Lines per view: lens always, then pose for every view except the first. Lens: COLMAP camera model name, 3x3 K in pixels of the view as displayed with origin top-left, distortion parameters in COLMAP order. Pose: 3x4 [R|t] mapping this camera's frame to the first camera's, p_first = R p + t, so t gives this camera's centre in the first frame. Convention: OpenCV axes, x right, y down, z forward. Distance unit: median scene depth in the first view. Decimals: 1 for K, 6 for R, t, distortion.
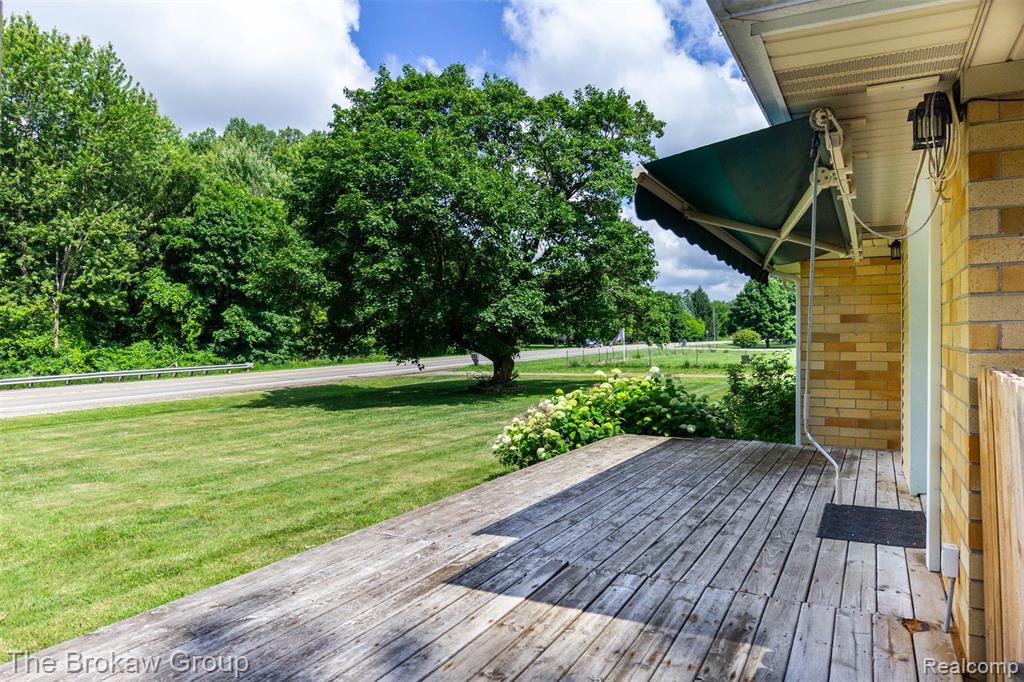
lens RADIAL K [[708.6, 0, 516.4], [0, 708.6, 343.5], [0, 0, 1]] dist [-0.000877, 0.001001]
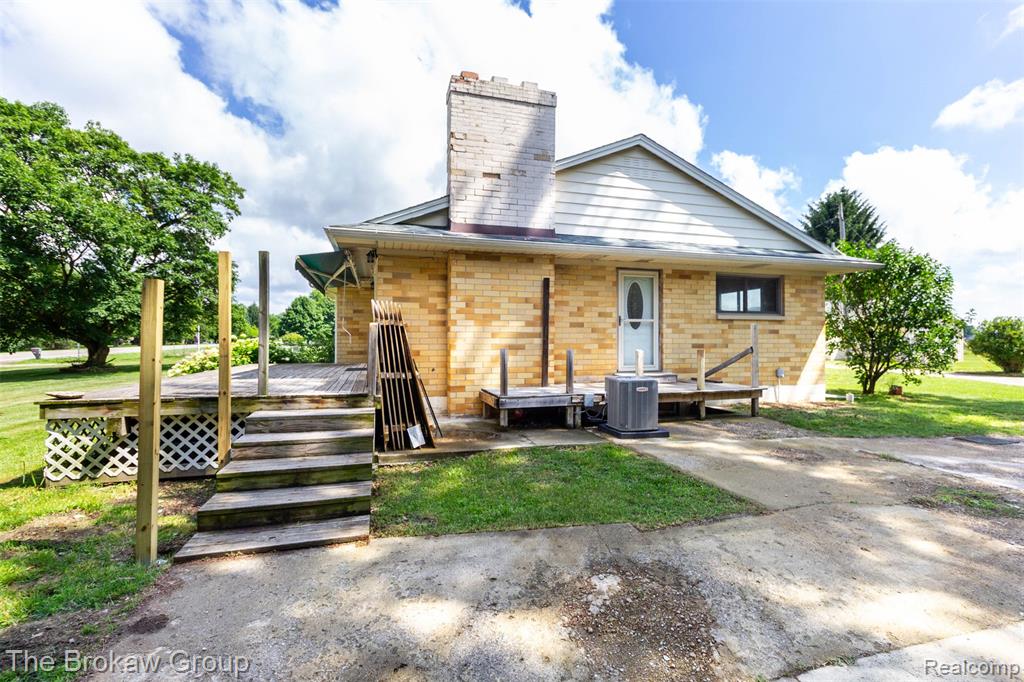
lens RADIAL K [[474.6, 0, 516.1], [0, 474.6, 332.7], [0, 0, 1]] dist [0.003505, -0.001426]
pose [[0.728898, 0.015656, 0.684444, -0.063991], [-0.000141, 0.999742, -0.022718, 0.018734], [-0.684623, 0.016463, 0.728712, -0.145550]]
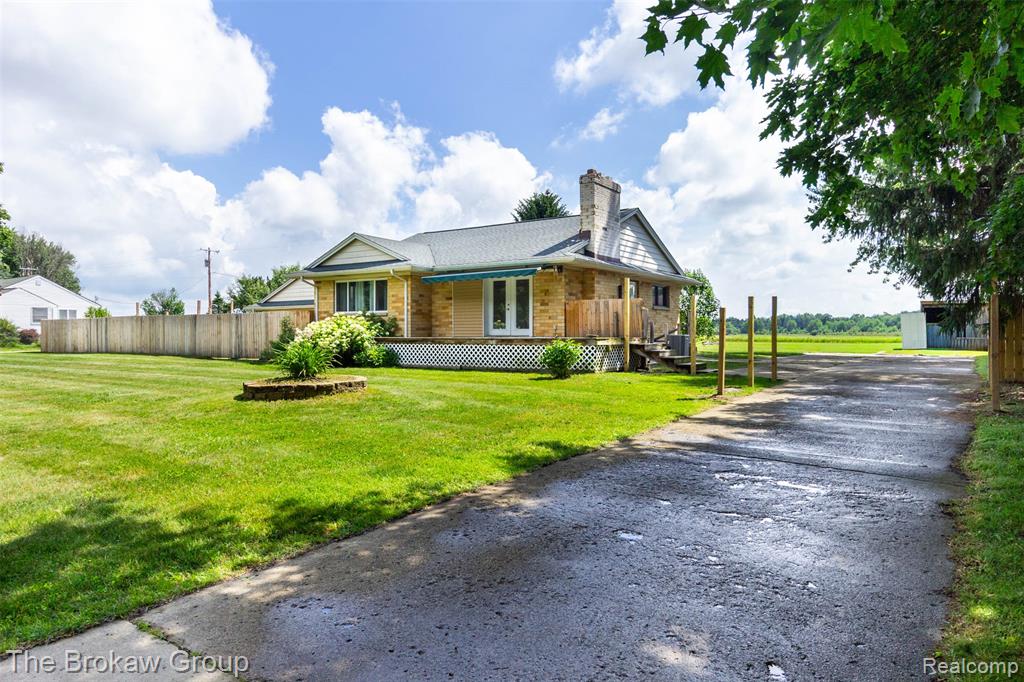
lens RADIAL K [[639.3, 0, 512.9], [0, 639.3, 339.5], [0, 0, 1]] dist [-0.000154, -0.005799]
pose [[0.160604, -0.000388, 0.987019, -0.539211], [0.003930, 0.999992, -0.000246, 0.038503], [-0.987011, 0.003918, 0.160604, 0.034440]]
